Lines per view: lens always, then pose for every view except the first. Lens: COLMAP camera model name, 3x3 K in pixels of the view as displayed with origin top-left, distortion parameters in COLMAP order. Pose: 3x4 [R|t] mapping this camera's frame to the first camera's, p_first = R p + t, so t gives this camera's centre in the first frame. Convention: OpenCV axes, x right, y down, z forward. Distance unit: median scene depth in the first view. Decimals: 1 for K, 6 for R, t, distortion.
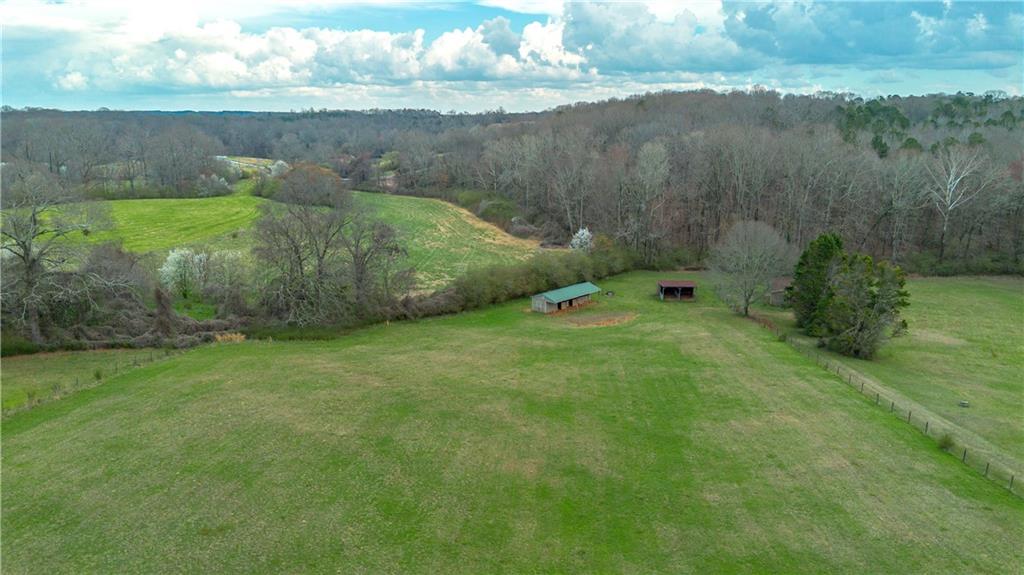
lens RADIAL K [[710.0, 0, 513.2], [0, 710.0, 289.2], [0, 0, 1]] dist [0.034386, -0.004202]
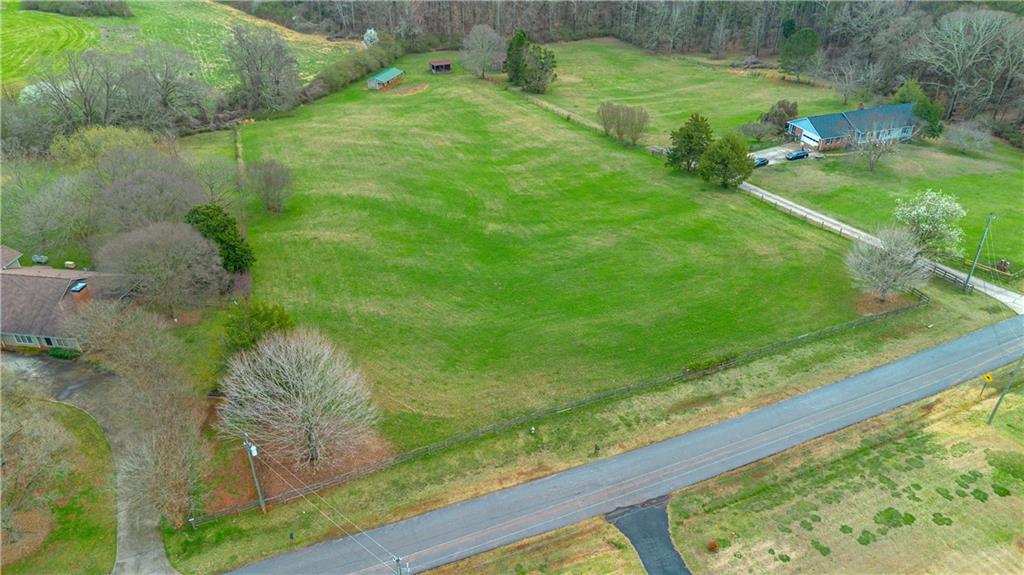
lens RADIAL K [[710.0, 0, 511.6], [0, 710.0, 287.5], [0, 0, 1]] dist [0.034386, -0.004202]
pose [[0.905018, -0.220701, 0.363640, -0.435167], [0.093431, 0.937131, 0.336237, -0.074656], [-0.414986, -0.270325, 0.868741, -0.859266]]
